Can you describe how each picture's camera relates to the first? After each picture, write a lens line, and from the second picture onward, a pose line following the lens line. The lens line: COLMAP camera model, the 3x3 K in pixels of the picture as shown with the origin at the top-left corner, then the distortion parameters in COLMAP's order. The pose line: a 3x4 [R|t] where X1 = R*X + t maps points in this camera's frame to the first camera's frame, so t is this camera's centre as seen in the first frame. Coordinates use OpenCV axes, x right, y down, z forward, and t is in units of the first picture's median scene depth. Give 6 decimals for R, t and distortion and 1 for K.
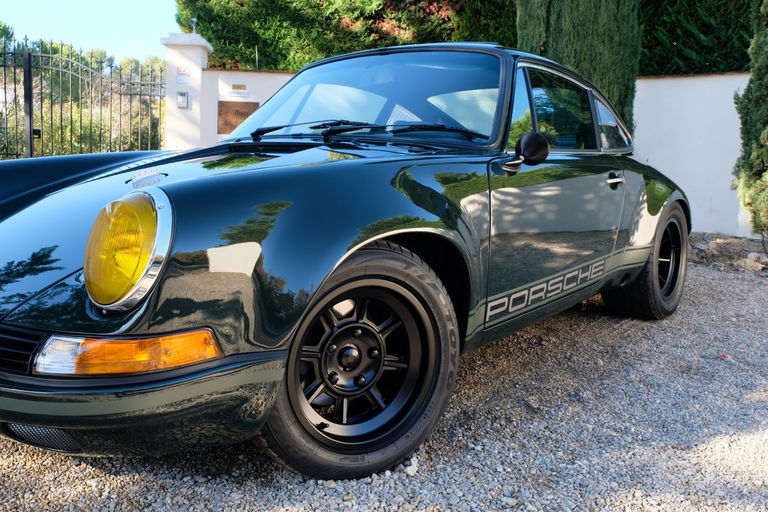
lens RADIAL K [[663.2, 0, 384.0], [0, 663.2, 256.0], [0, 0, 1]] dist [0.005888, -0.002359]
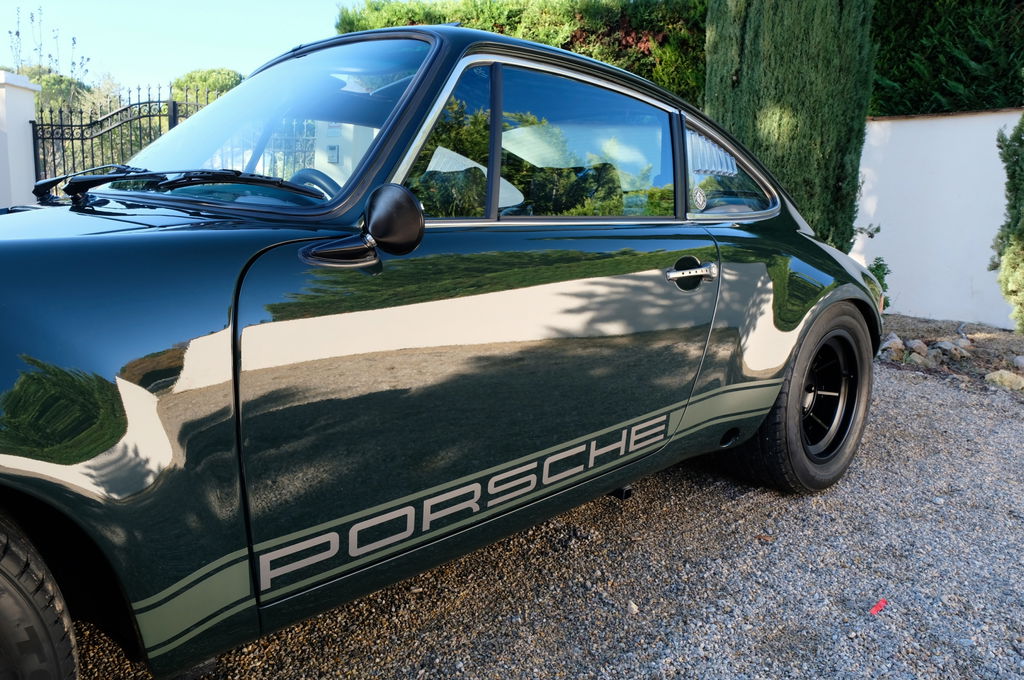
lens RADIAL K [[701.9, 0, 512.0], [0, 701.9, 340.0], [0, 0, 1]] dist [-0.002086, 0.000221]
pose [[0.988512, 0.033627, -0.147353, 0.133204], [-0.029538, 0.999118, 0.029854, -0.033043], [0.148226, -0.025158, 0.988633, 0.182515]]
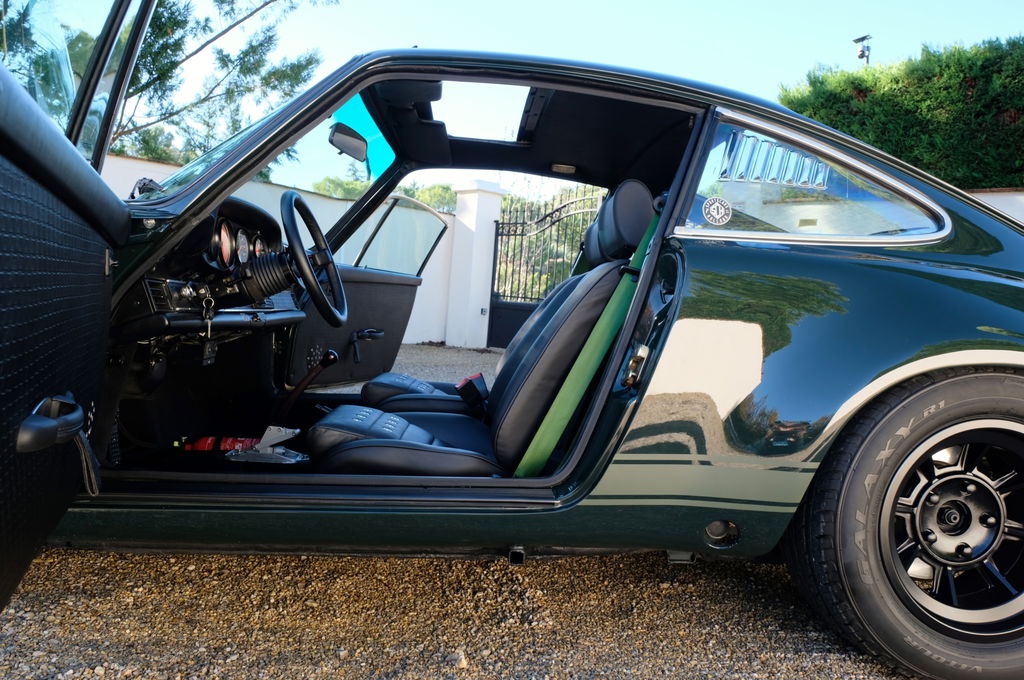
lens RADIAL K [[803.5, 0, 512.1], [0, 803.5, 324.0], [0, 0, 1]] dist [-0.002036, -0.002321]
pose [[0.674710, 0.043263, -0.736814, 0.349572], [-0.159689, 0.983192, -0.088500, -0.013032], [0.720601, 0.177373, 0.670278, 0.288913]]
